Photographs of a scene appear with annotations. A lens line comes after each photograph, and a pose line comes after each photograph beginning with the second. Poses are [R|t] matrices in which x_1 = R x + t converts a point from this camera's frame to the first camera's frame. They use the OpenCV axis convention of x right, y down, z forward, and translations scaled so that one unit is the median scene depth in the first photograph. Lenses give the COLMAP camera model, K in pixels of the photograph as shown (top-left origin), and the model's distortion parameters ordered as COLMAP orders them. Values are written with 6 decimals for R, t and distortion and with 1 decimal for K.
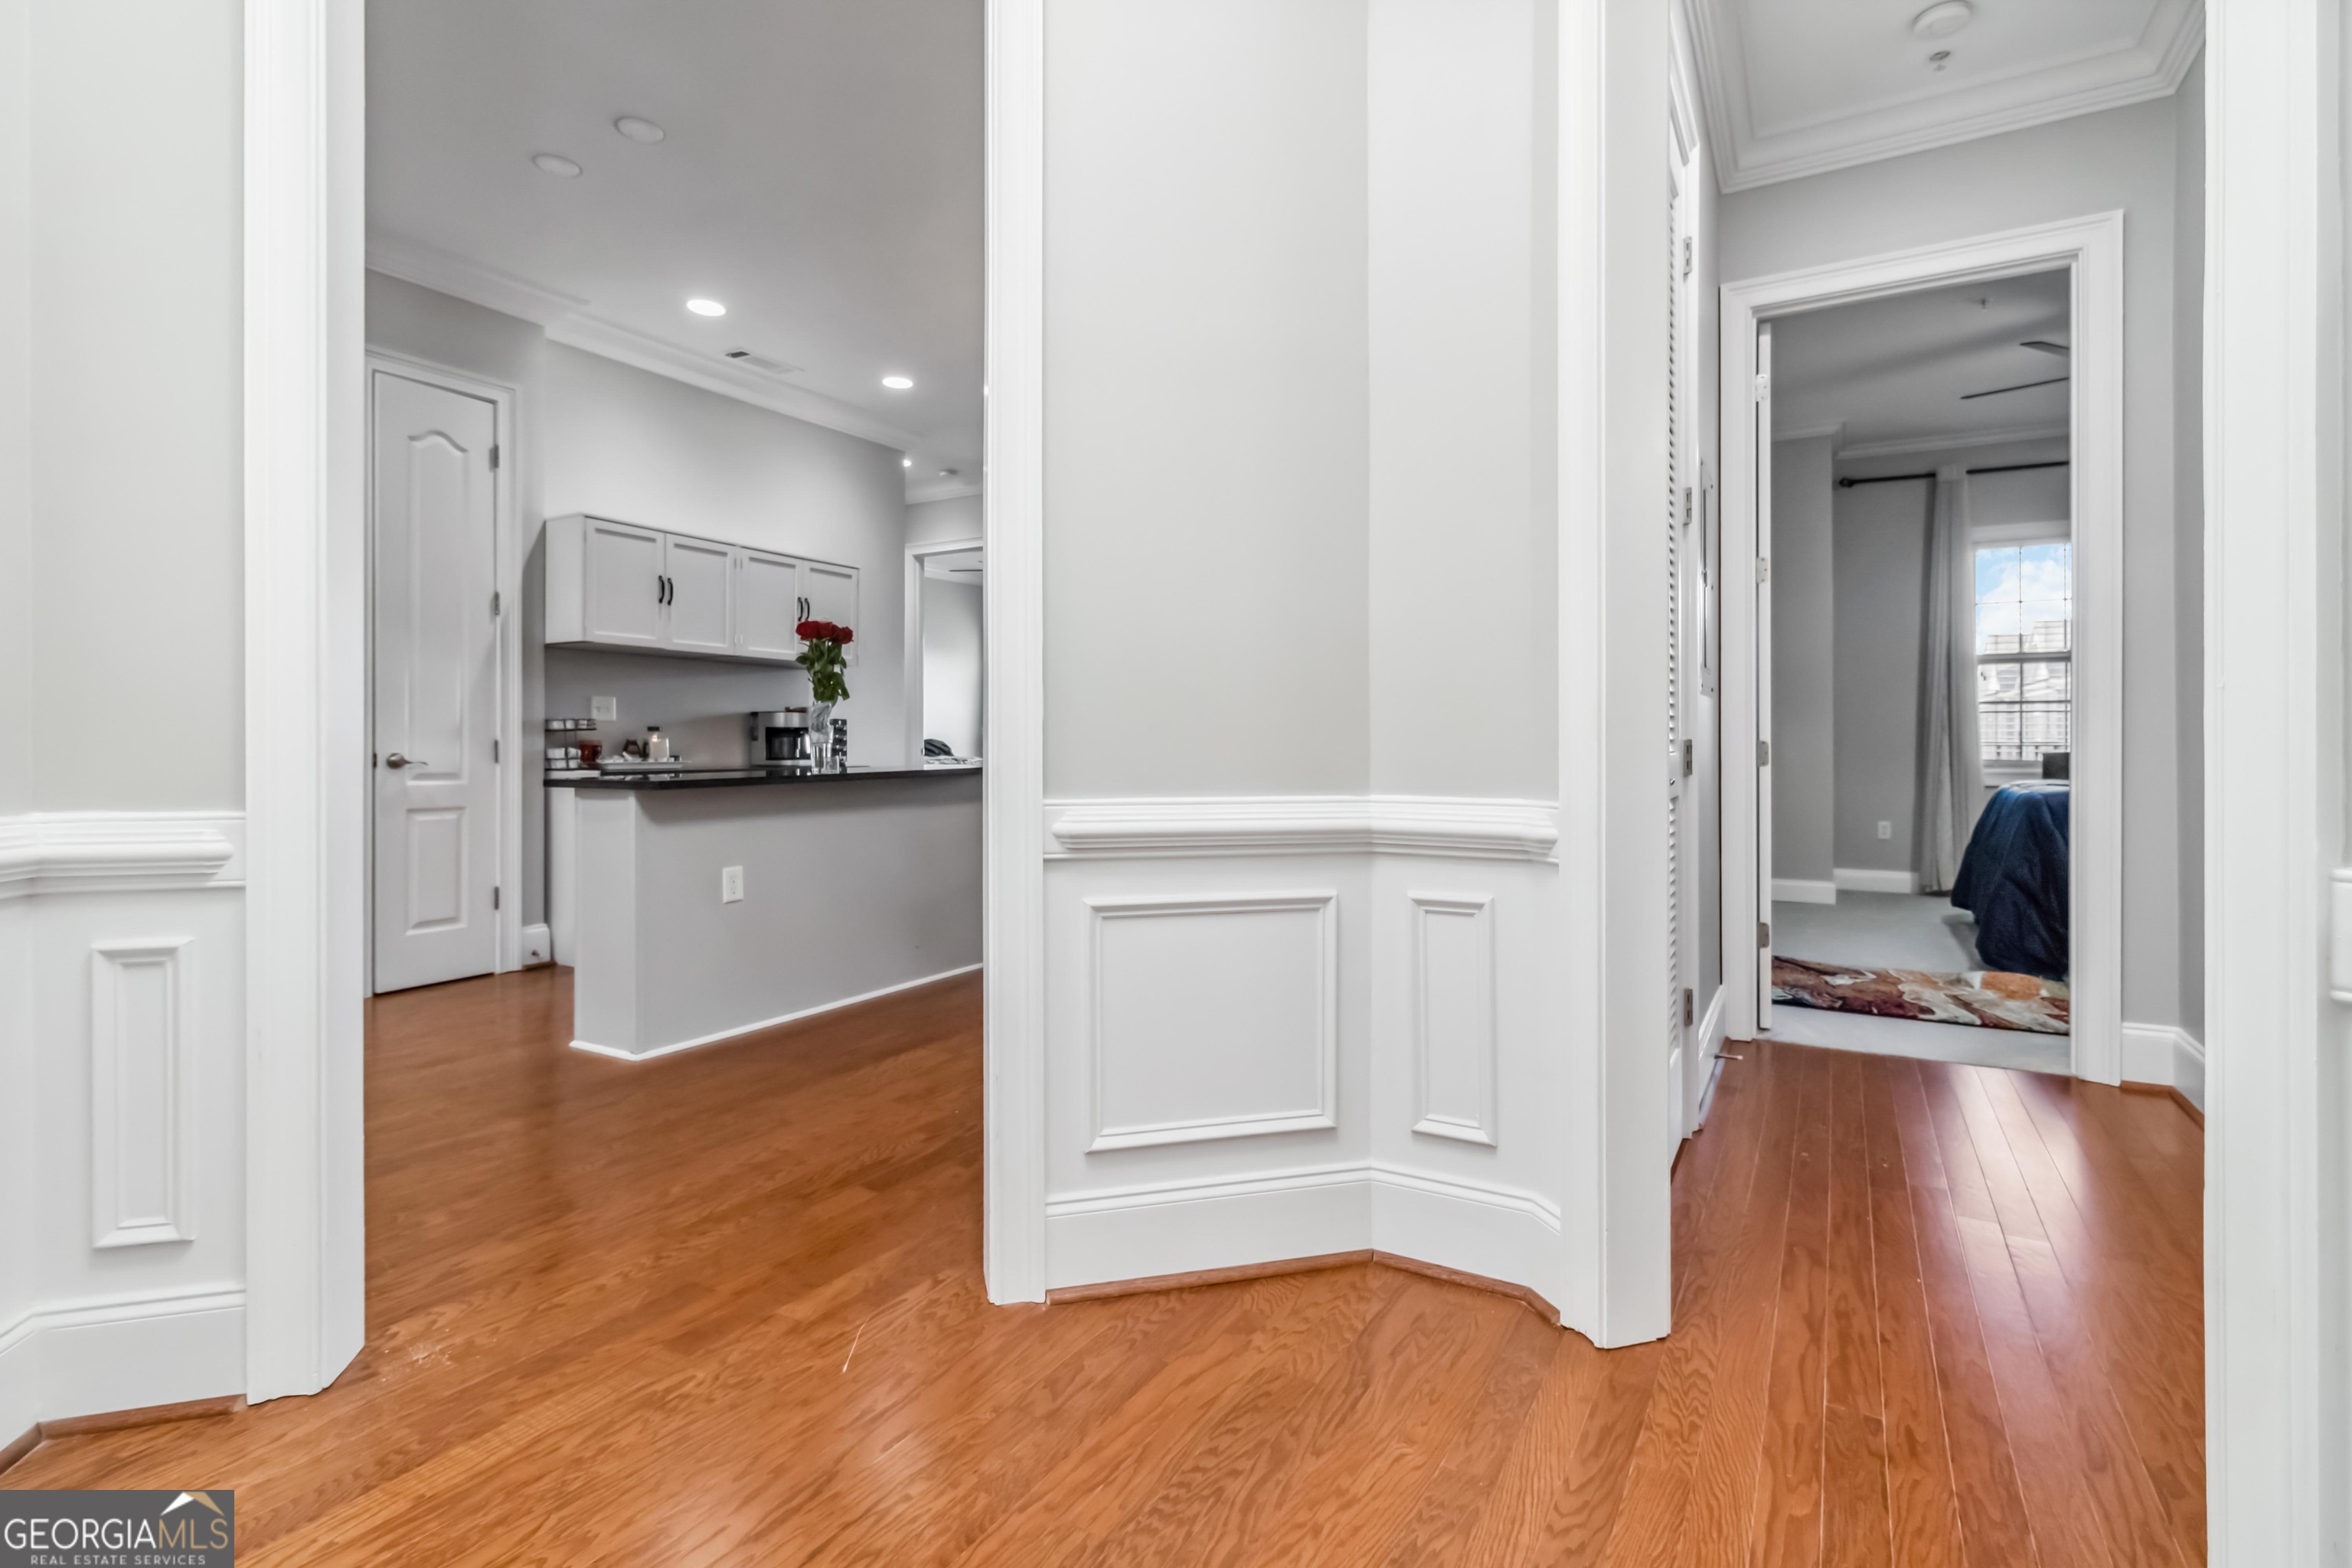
lens RADIAL K [[1097.3, 0, 1188.4], [0, 1097.3, 744.0], [0, 0, 1]] dist [0.001754, -0.000096]
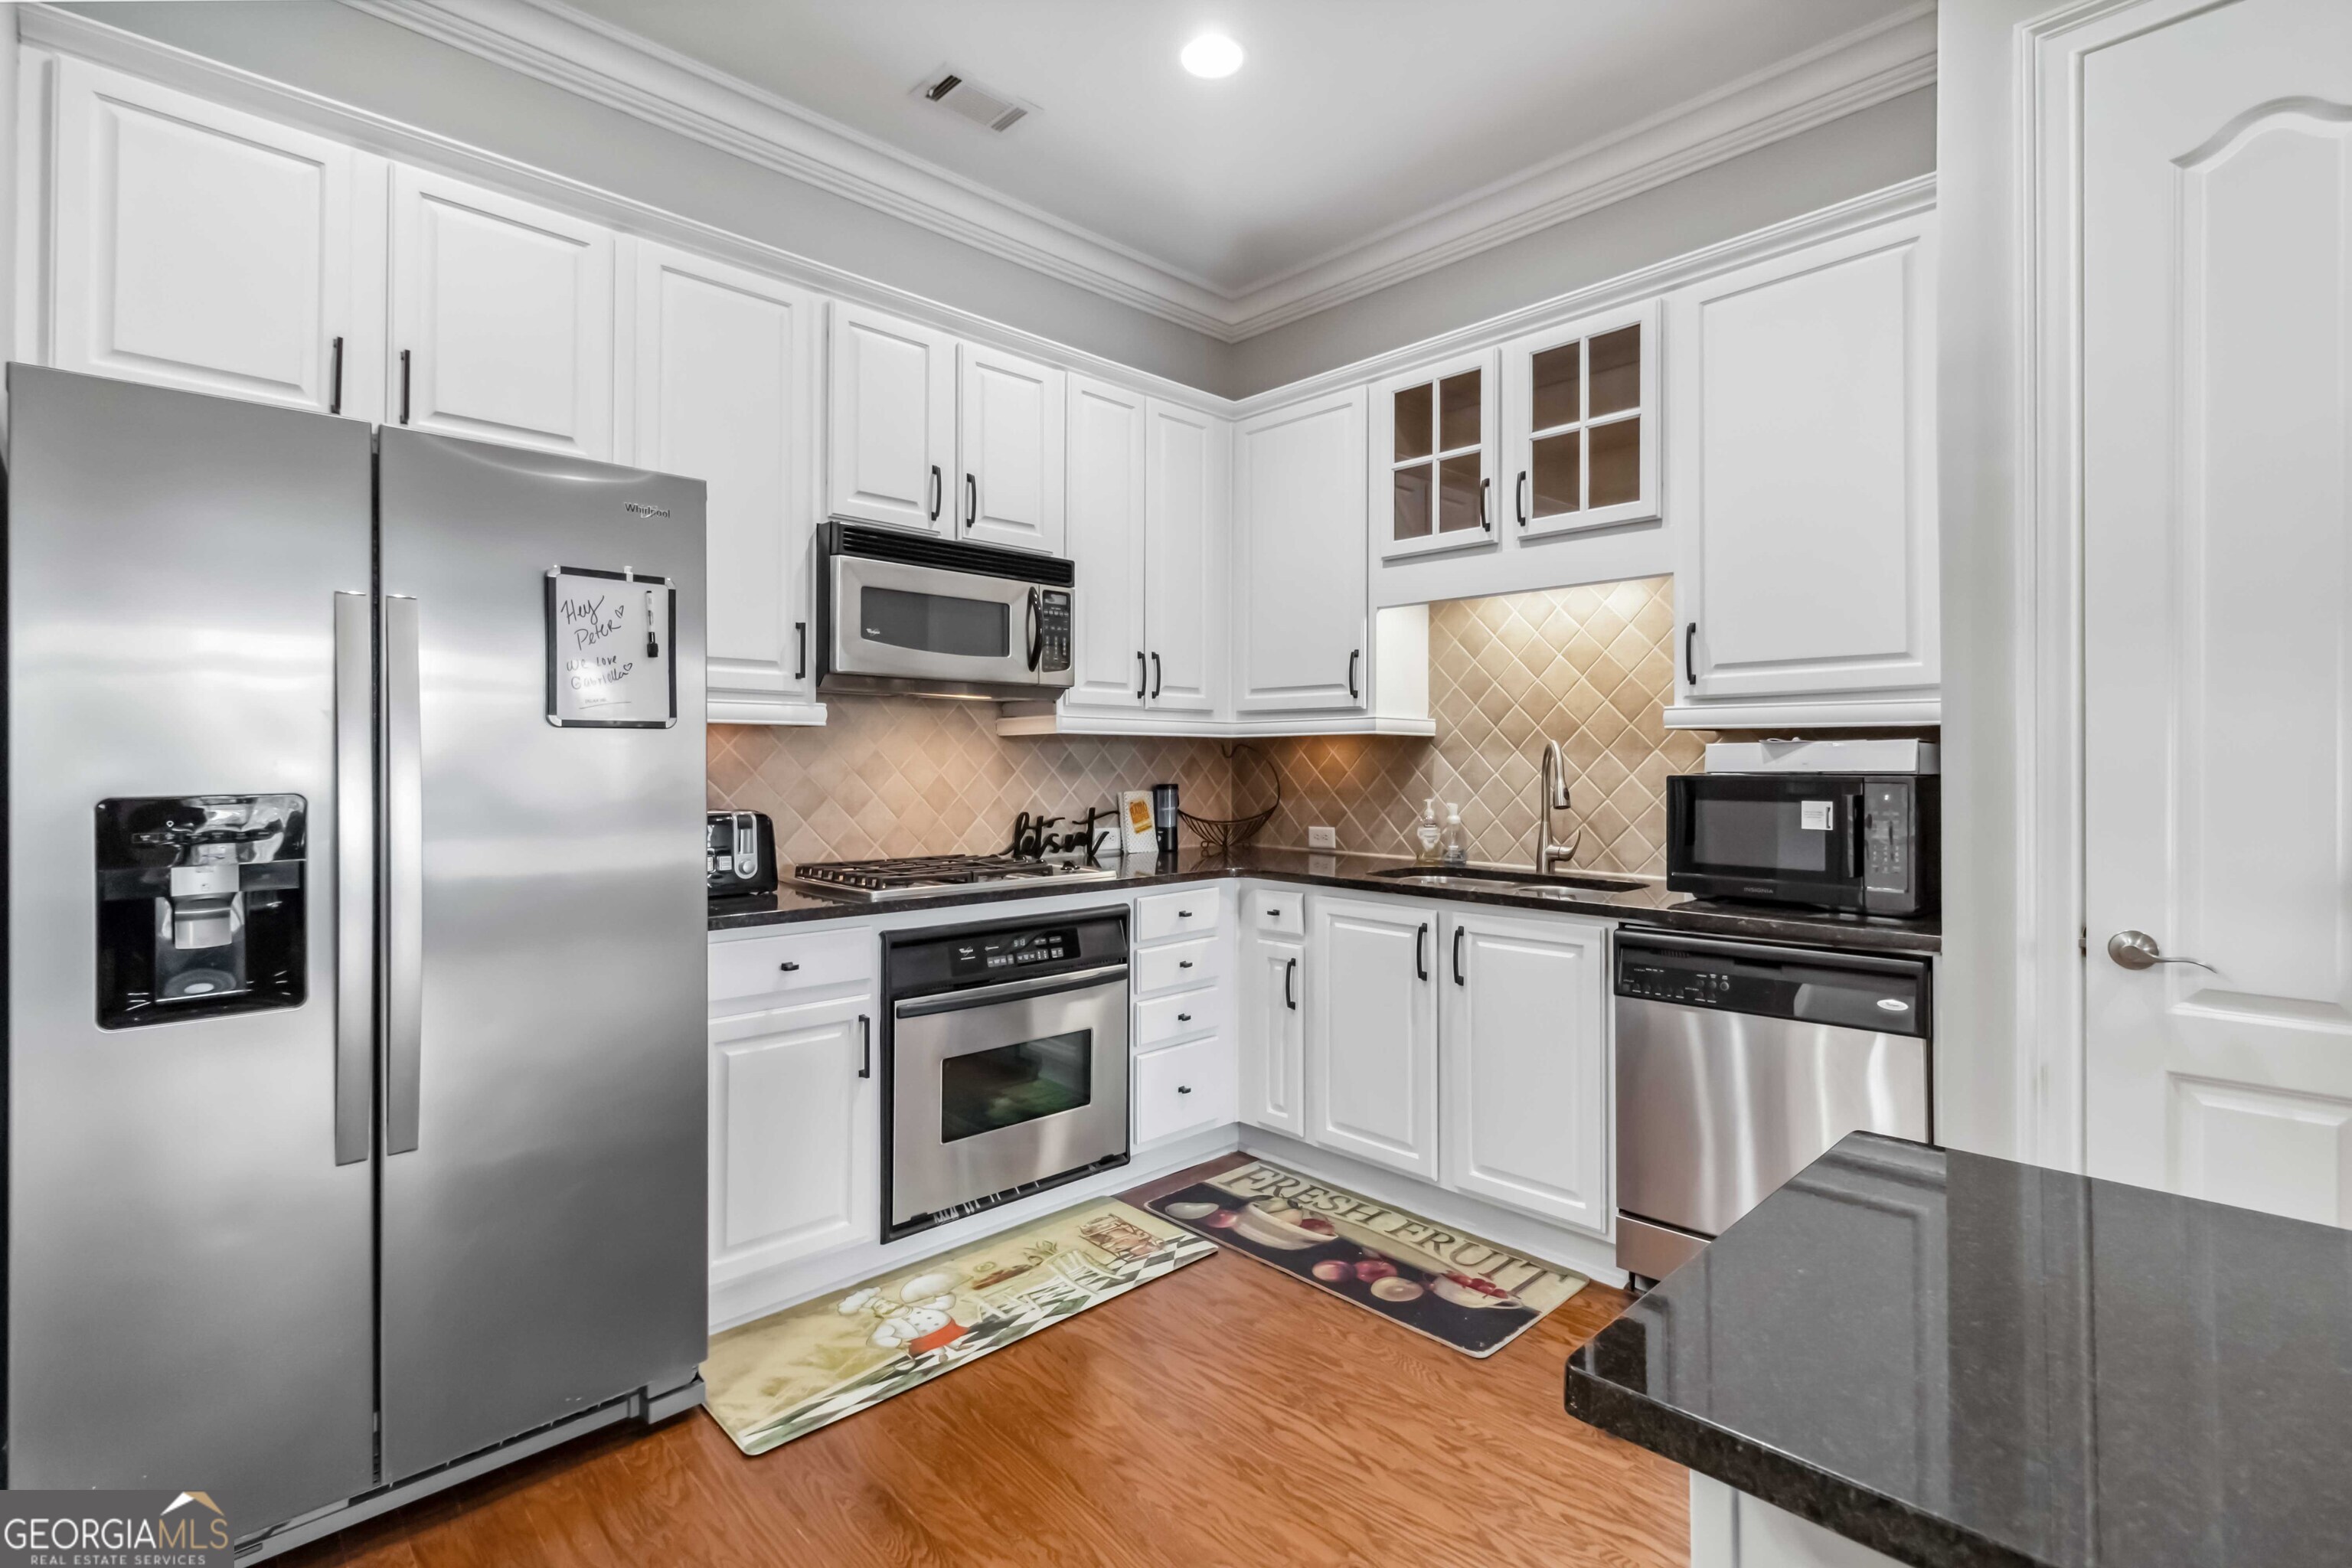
lens RADIAL K [[1095.2, 0, 1191.6], [0, 1095.2, 754.3], [0, 0, 1]] dist [0.002095, 0.000714]
pose [[-0.273516, -0.008369, -0.961831, -0.196246], [-0.003339, 0.999964, -0.007752, -0.048797], [0.961862, 0.001091, -0.273534, 0.685324]]
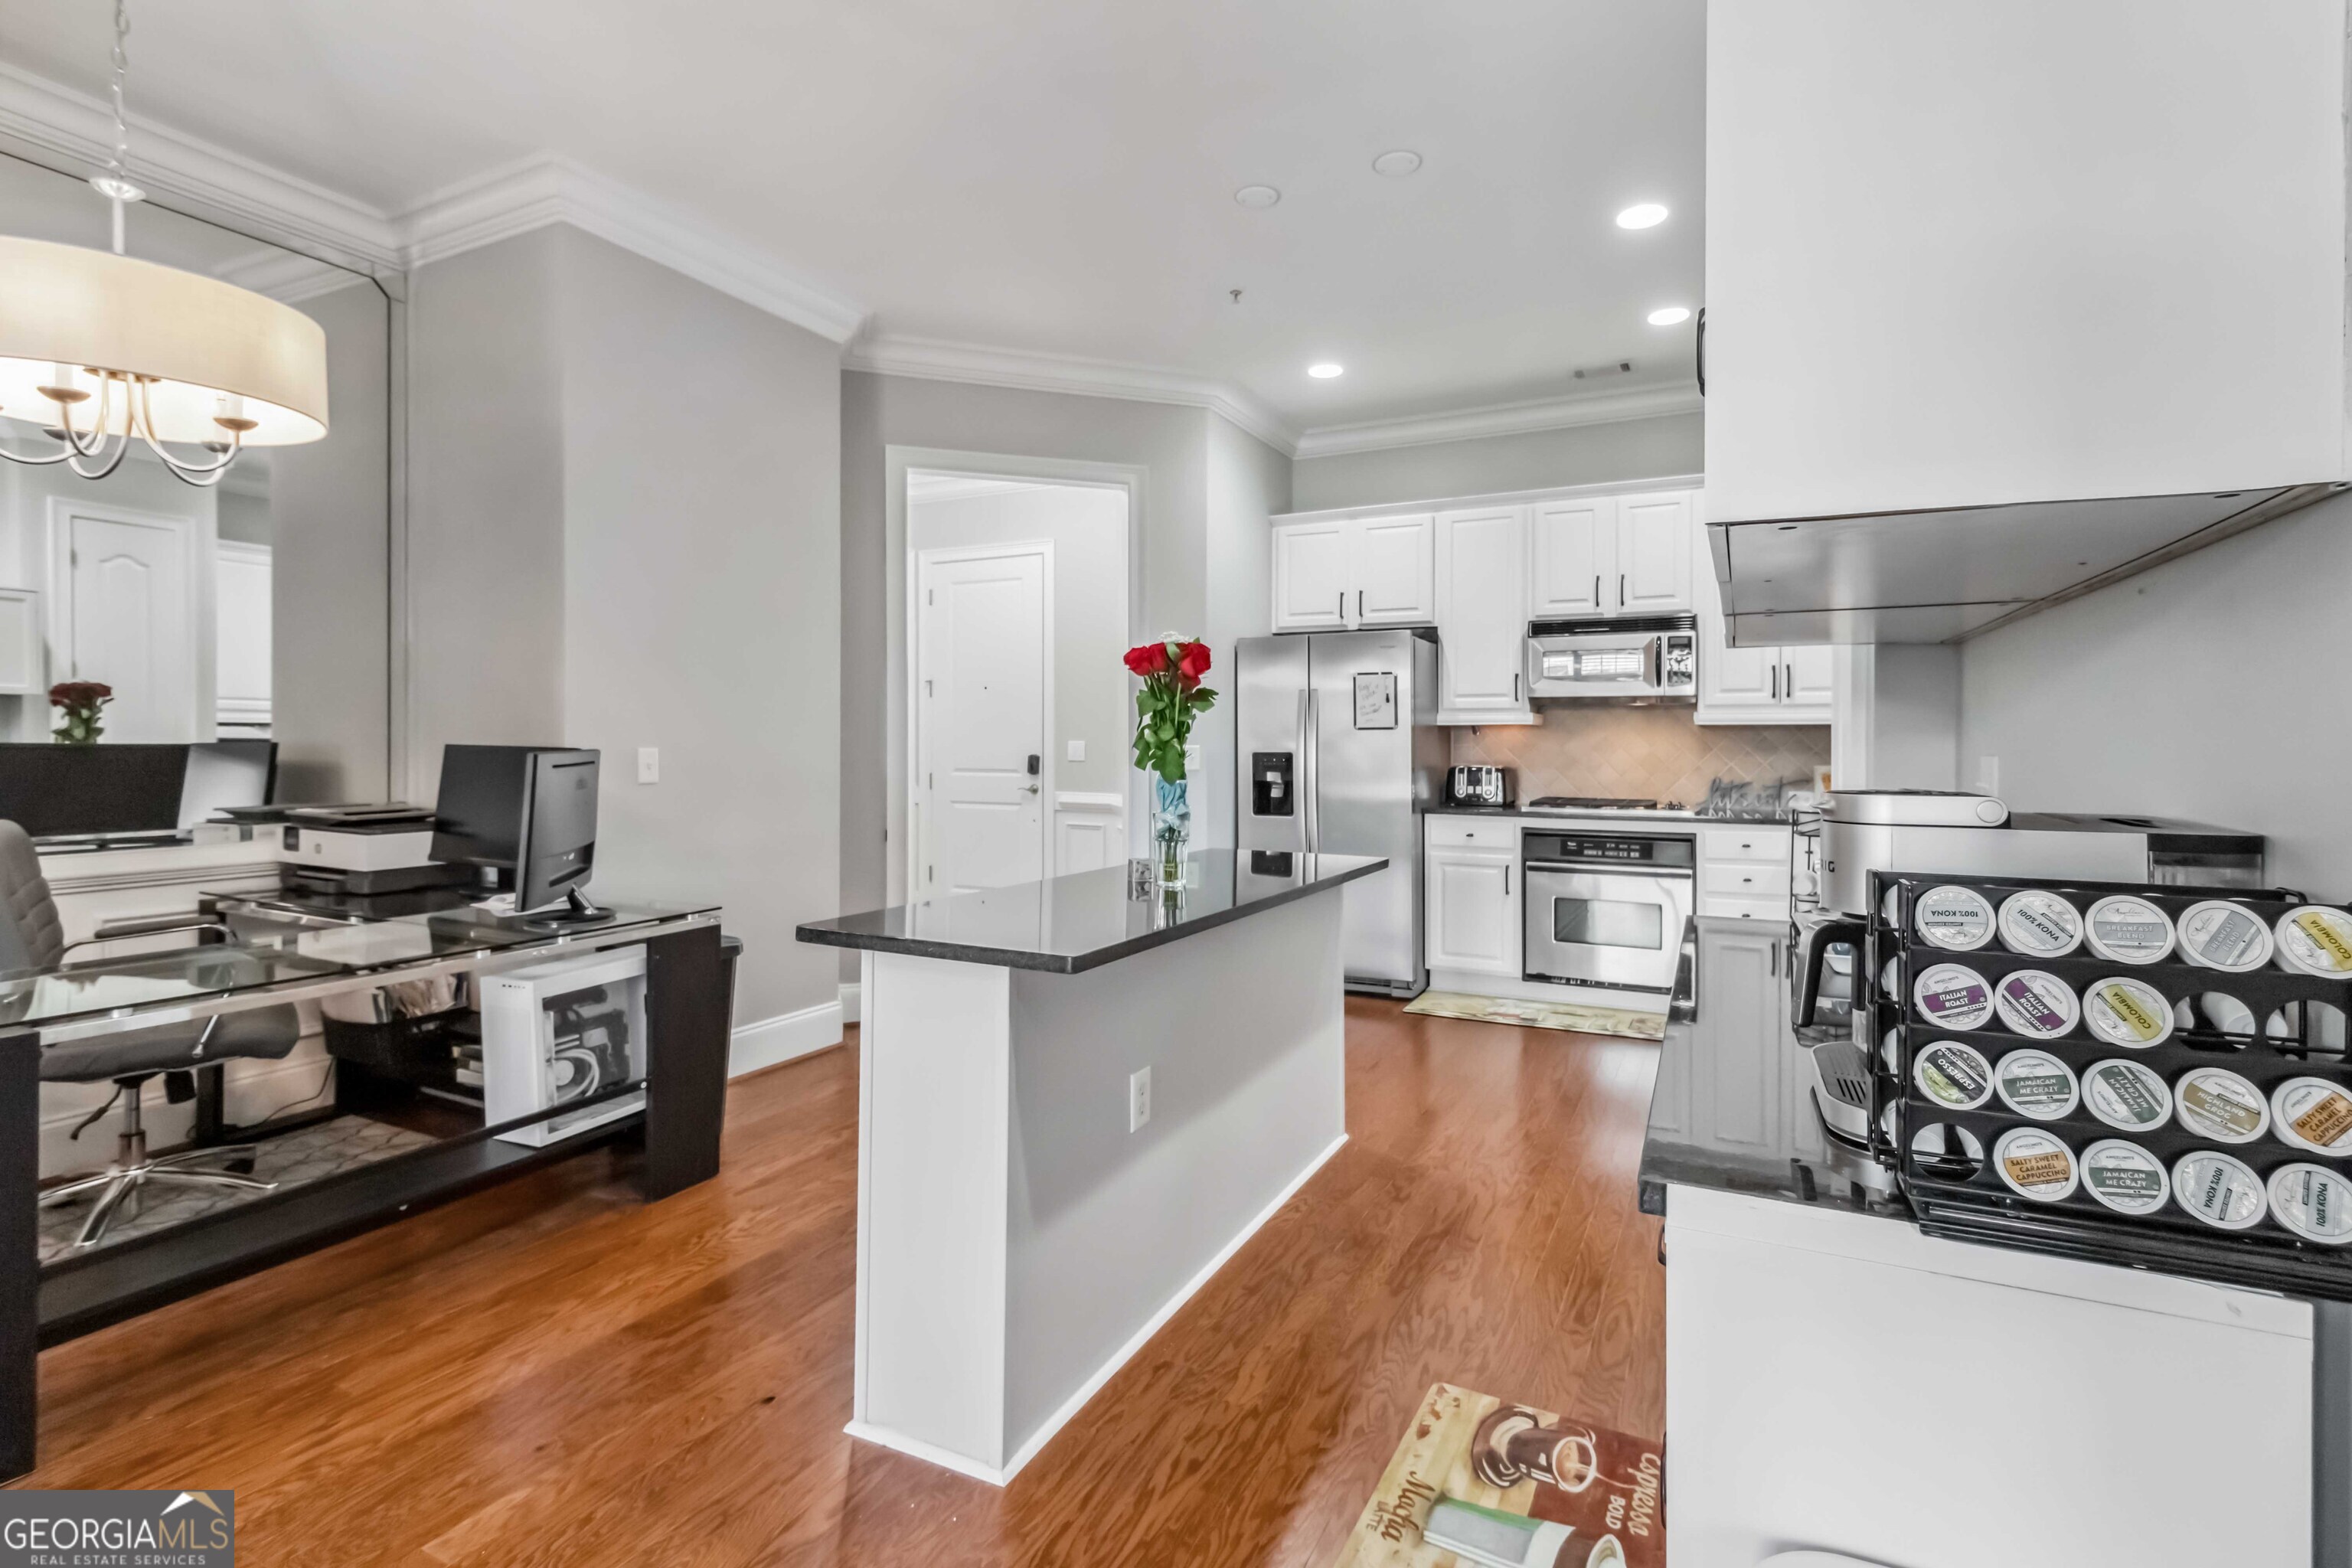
lens RADIAL K [[1097.3, 0, 1188.4], [0, 1097.3, 744.0], [0, 0, 1]] dist [0.001754, -0.000096]
pose [[-0.998172, -0.002275, -0.060393, -0.273994], [-0.002561, 0.999986, 0.004660, -0.051738], [0.060382, 0.004806, -0.998164, 1.439160]]
